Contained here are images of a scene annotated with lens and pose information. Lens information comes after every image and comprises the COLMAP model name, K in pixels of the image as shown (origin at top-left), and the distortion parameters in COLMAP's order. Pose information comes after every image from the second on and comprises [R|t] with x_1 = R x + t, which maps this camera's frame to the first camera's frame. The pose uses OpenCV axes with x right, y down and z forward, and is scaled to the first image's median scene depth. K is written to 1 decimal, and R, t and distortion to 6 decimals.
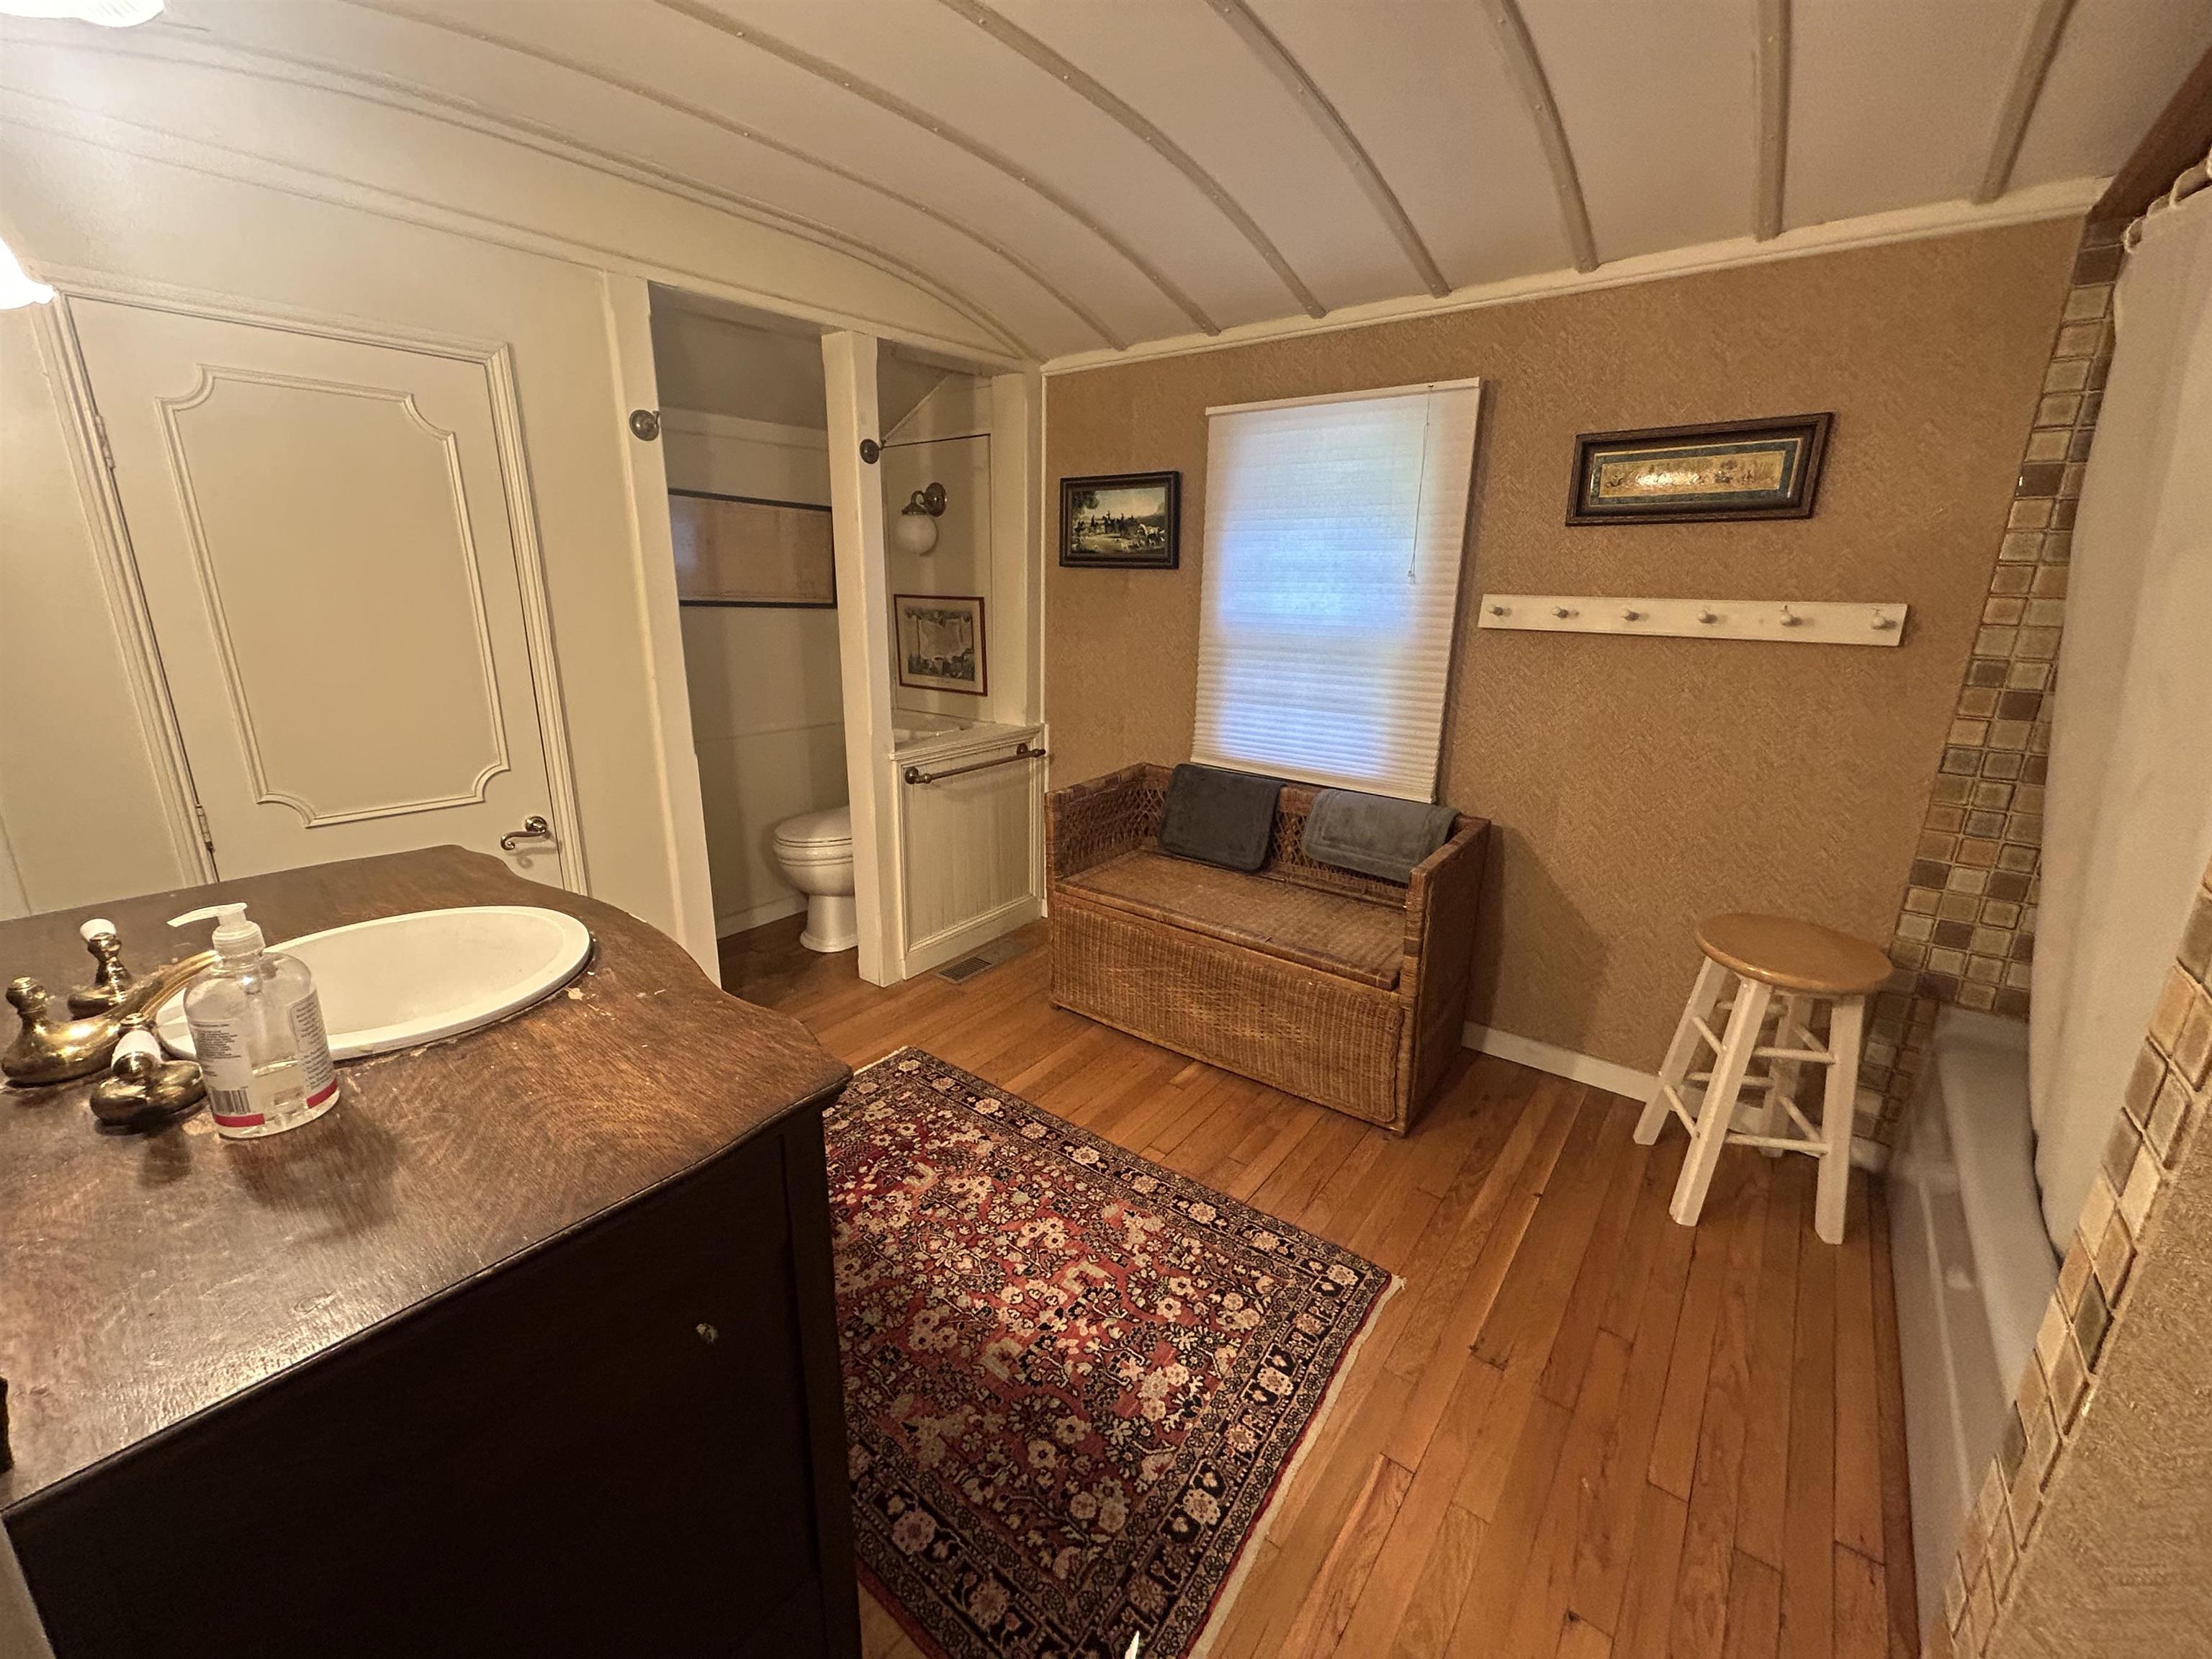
lens RADIAL K [[898.6, 0, 1103.1], [0, 898.6, 816.4], [0, 0, 1]] dist [0.003054, -0.000167]
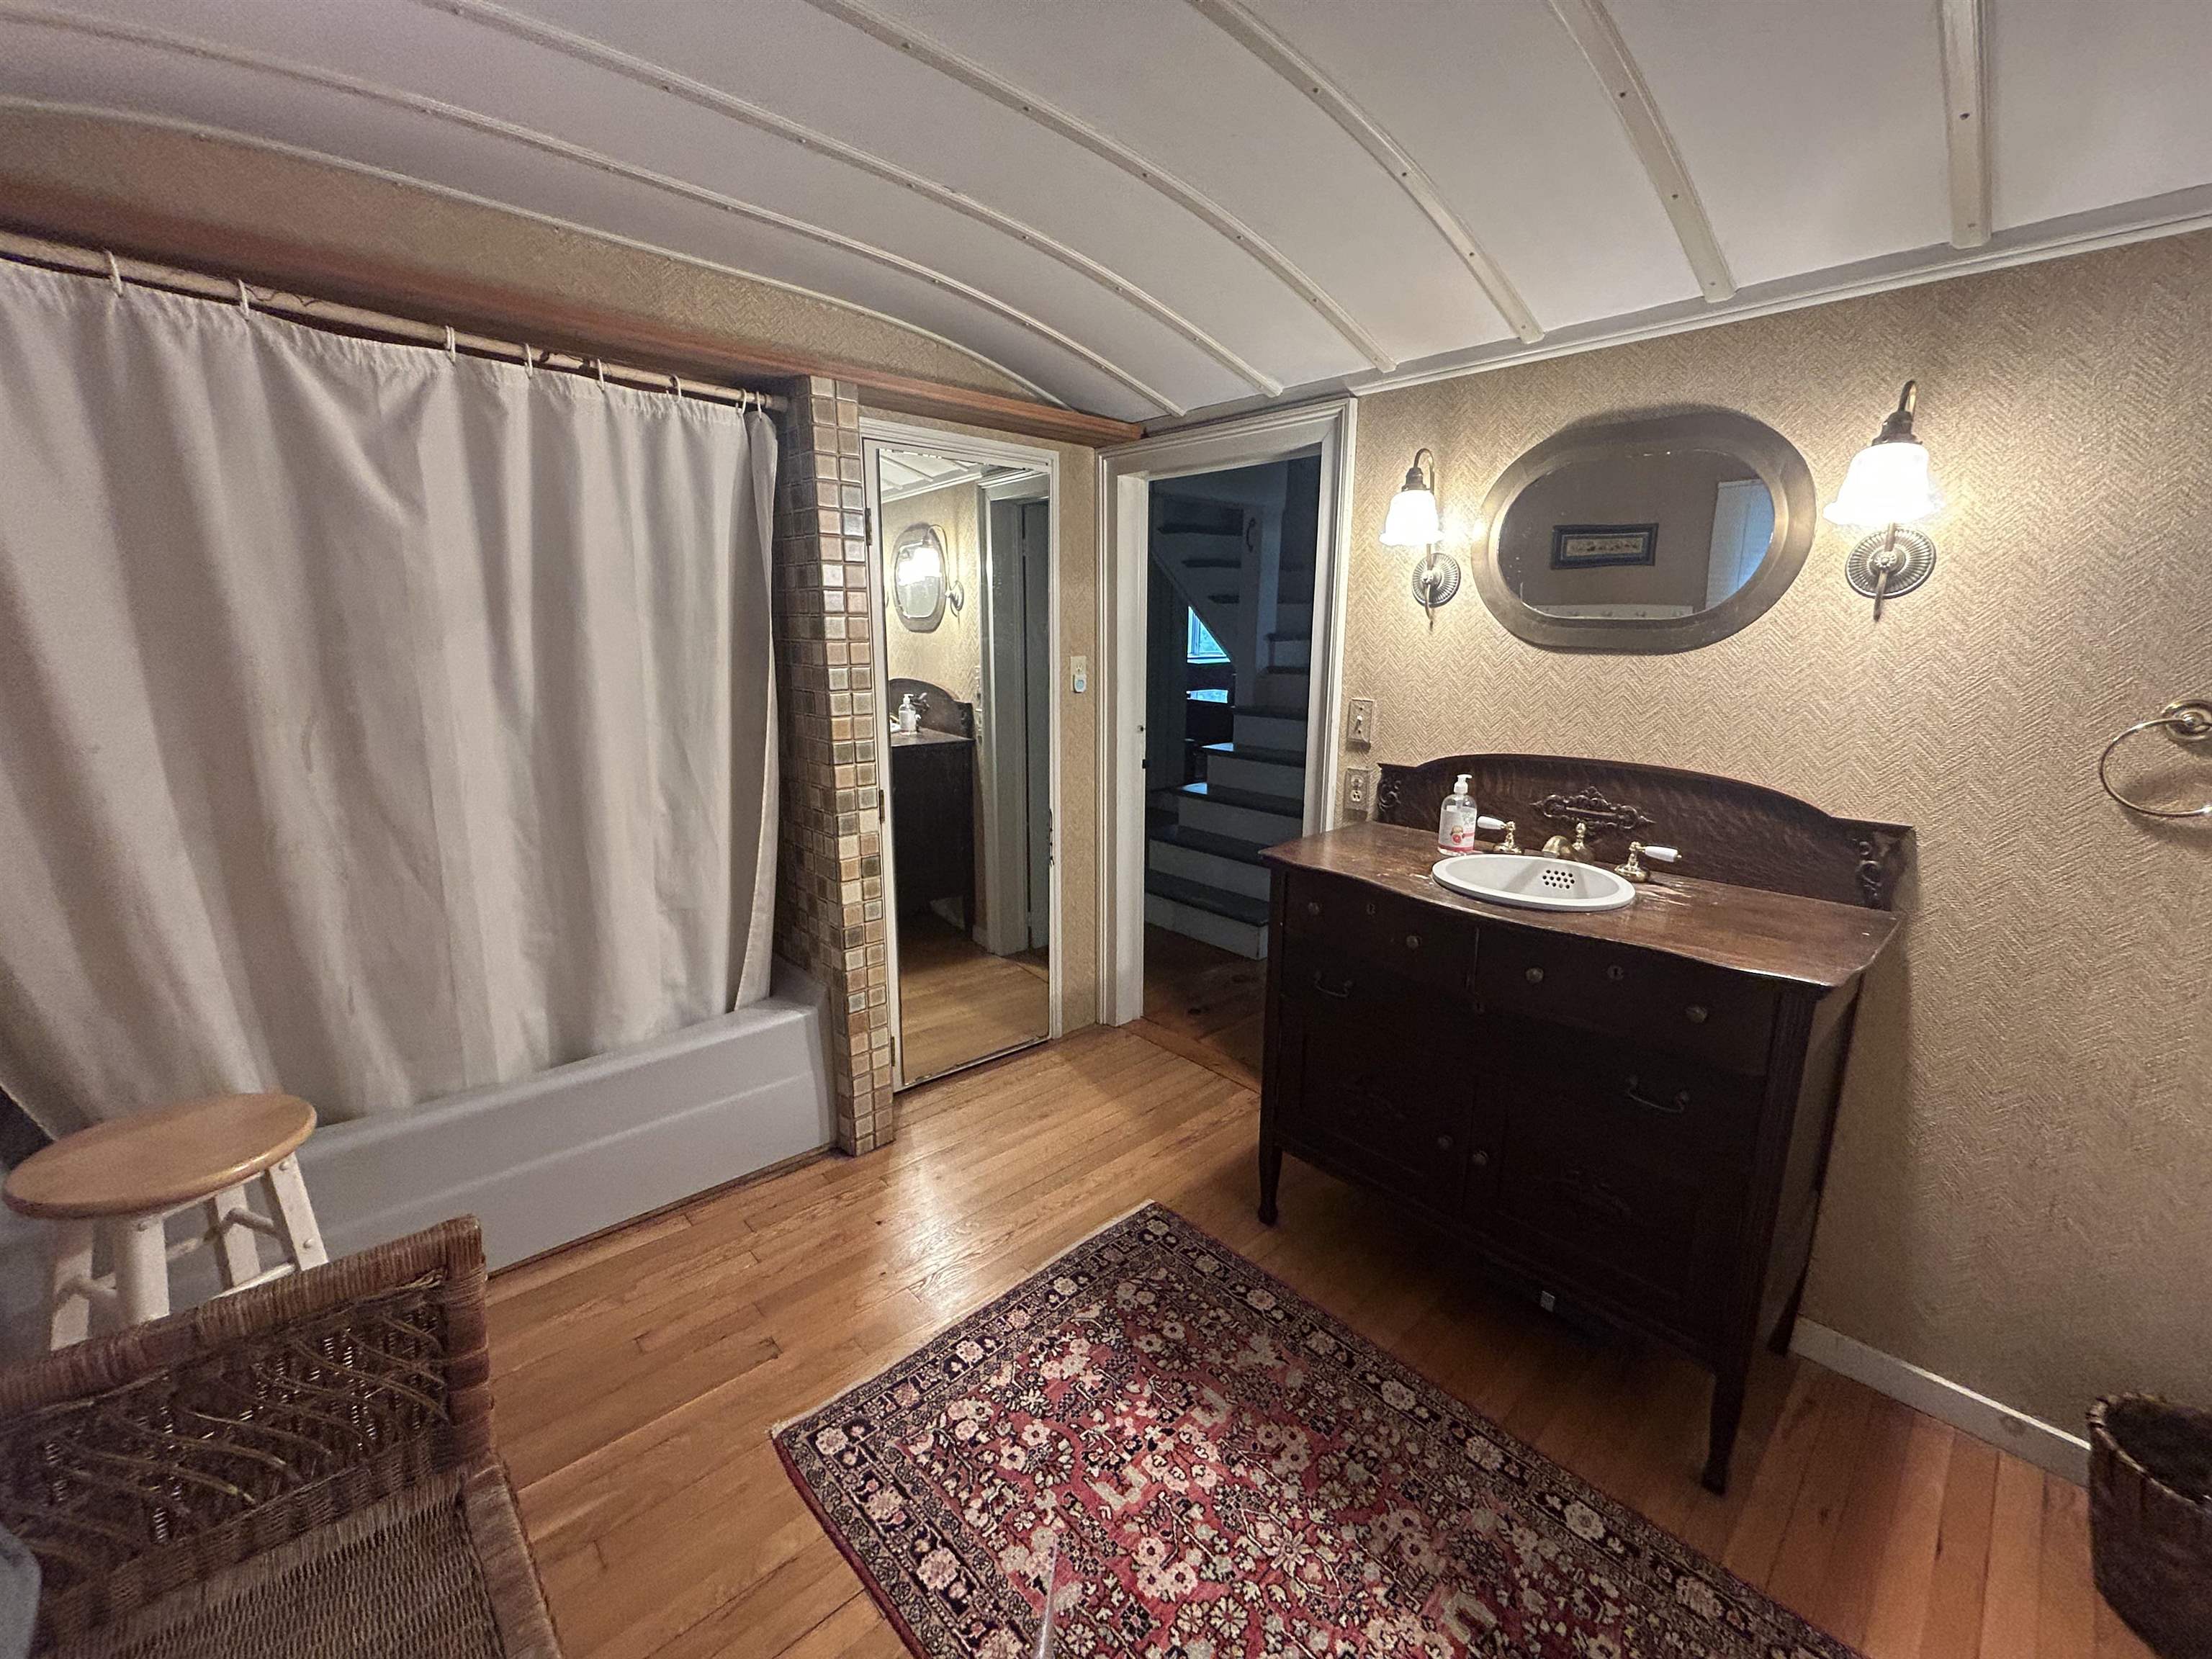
lens RADIAL K [[898.6, 0, 1110.2], [0, 898.6, 826.9], [0, 0, 1]] dist [0.003054, -0.000167]
pose [[-0.988301, -0.050026, 0.144079, -0.109824], [0.022782, 0.885655, 0.463785, -0.460311], [-0.150805, 0.461642, -0.874154, 1.555173]]
